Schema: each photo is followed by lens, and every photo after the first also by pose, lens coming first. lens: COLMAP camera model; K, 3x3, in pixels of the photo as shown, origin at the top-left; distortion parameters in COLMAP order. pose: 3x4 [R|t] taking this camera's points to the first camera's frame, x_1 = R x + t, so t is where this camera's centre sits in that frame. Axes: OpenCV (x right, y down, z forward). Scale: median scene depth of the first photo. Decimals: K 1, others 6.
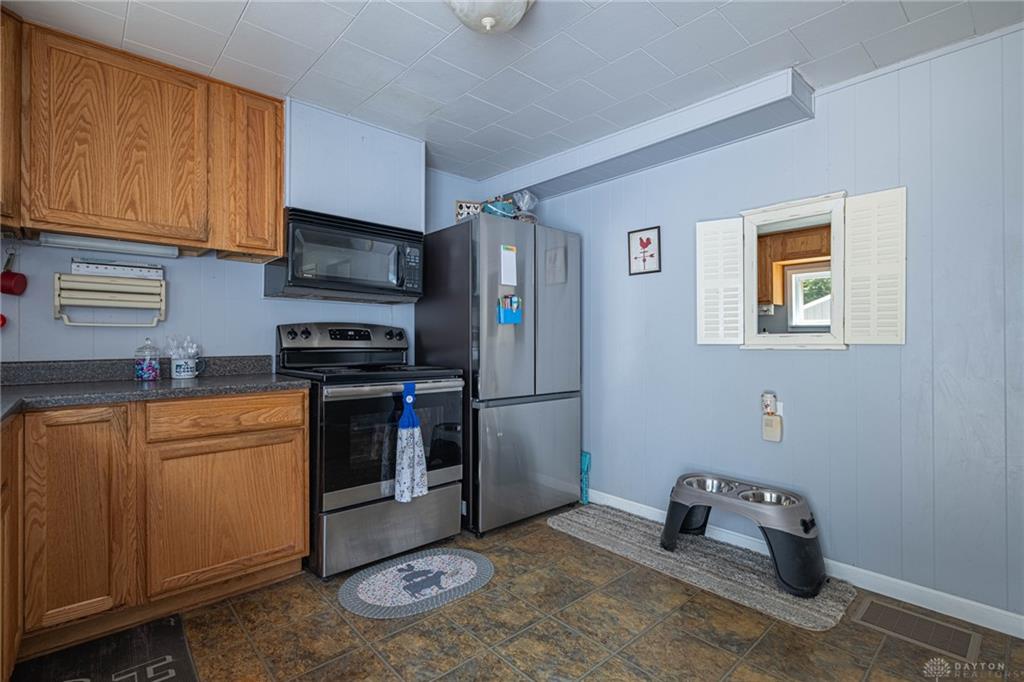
lens RADIAL K [[489.8, 0, 466.0], [0, 489.8, 341.0], [0, 0, 1]] dist [0.005599, 0.000104]
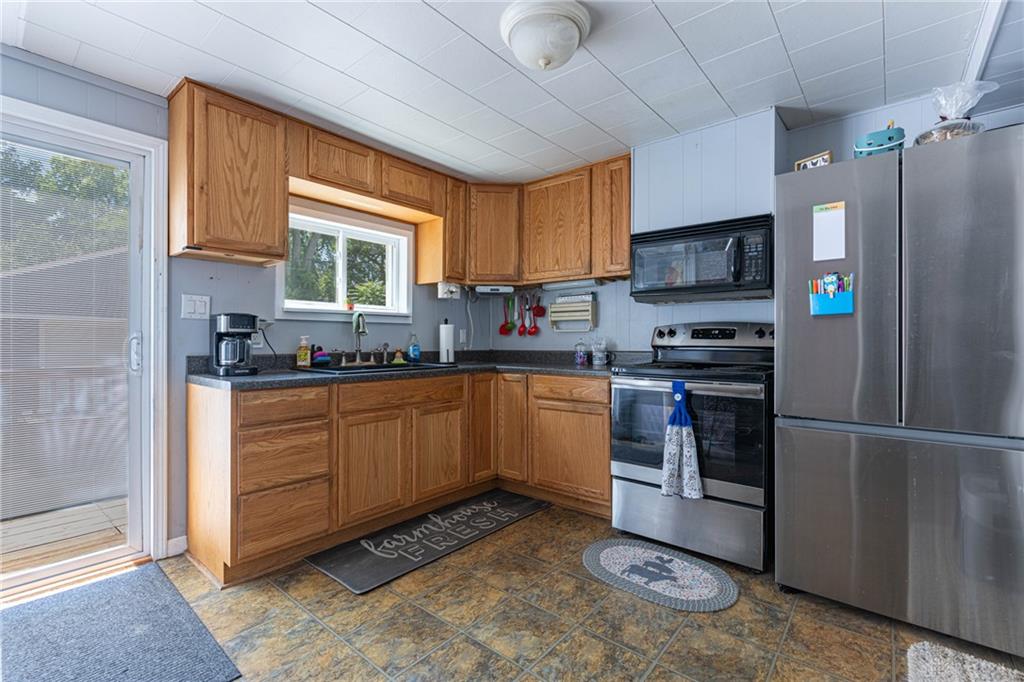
lens RADIAL K [[434.1, 0, 510.9], [0, 434.1, 339.7], [0, 0, 1]] dist [-0.001558, -0.000625]
pose [[0.180162, -0.003086, -0.983632, 0.743100], [0.000117, 0.999995, -0.003116, 0.003396], [0.983637, 0.000446, 0.180162, 0.531461]]
